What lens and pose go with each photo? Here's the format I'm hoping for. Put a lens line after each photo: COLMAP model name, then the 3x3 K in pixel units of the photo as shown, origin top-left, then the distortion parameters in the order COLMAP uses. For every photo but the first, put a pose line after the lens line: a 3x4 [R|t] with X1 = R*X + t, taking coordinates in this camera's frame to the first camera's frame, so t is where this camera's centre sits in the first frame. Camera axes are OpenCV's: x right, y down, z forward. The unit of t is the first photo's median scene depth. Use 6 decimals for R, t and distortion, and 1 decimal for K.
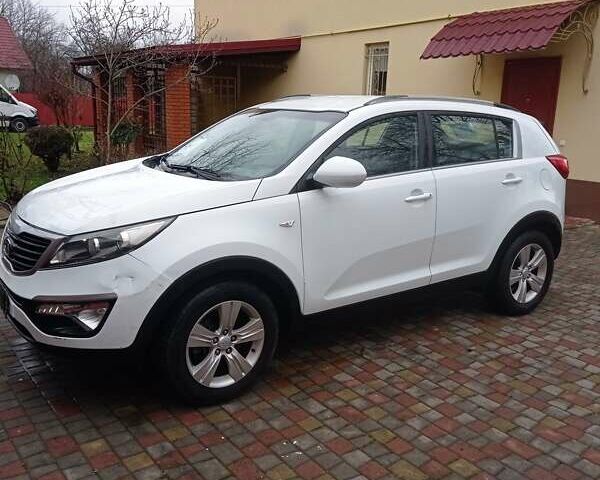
lens RADIAL K [[589.5, 0, 300.0], [0, 589.5, 240.0], [0, 0, 1]] dist [0.149164, -0.252205]
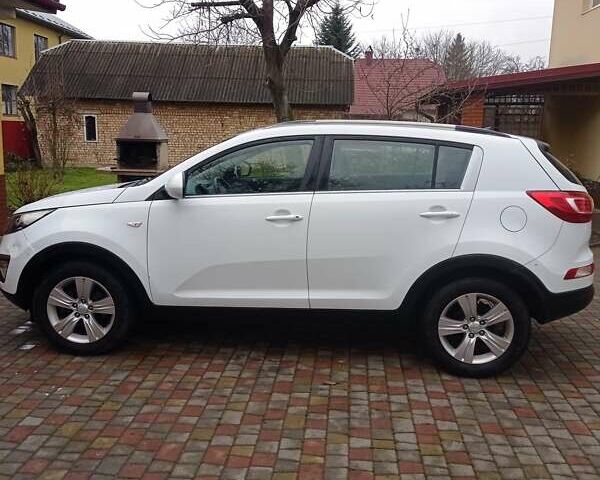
lens RADIAL K [[589.5, 0, 300.0], [0, 589.5, 240.0], [0, 0, 1]] dist [0.149164, -0.252205]
pose [[0.748864, 0.104857, -0.654376, 0.898520], [-0.143750, 0.989596, -0.005934, -0.031752], [0.646945, 0.098510, 0.756146, 0.250189]]
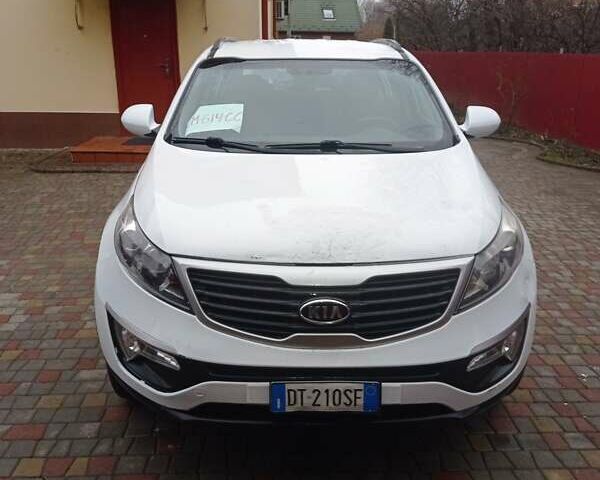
lens RADIAL K [[589.5, 0, 300.0], [0, 589.5, 240.0], [0, 0, 1]] dist [0.149164, -0.252205]
pose [[0.581805, -0.275205, 0.765353, -0.810075], [0.191254, 0.960919, 0.200140, -0.160293], [-0.790522, 0.029934, 0.611702, 0.553701]]
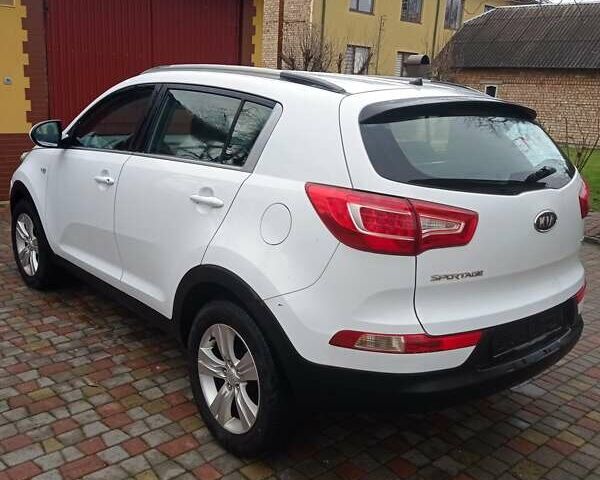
lens RADIAL K [[589.5, 0, 300.0], [0, 589.5, 240.0], [0, 0, 1]] dist [0.149164, -0.252205]
pose [[0.089408, 0.219911, -0.971414, 1.102631], [-0.260865, 0.946443, 0.190248, -0.230882], [0.961226, 0.236398, 0.141987, 1.179592]]
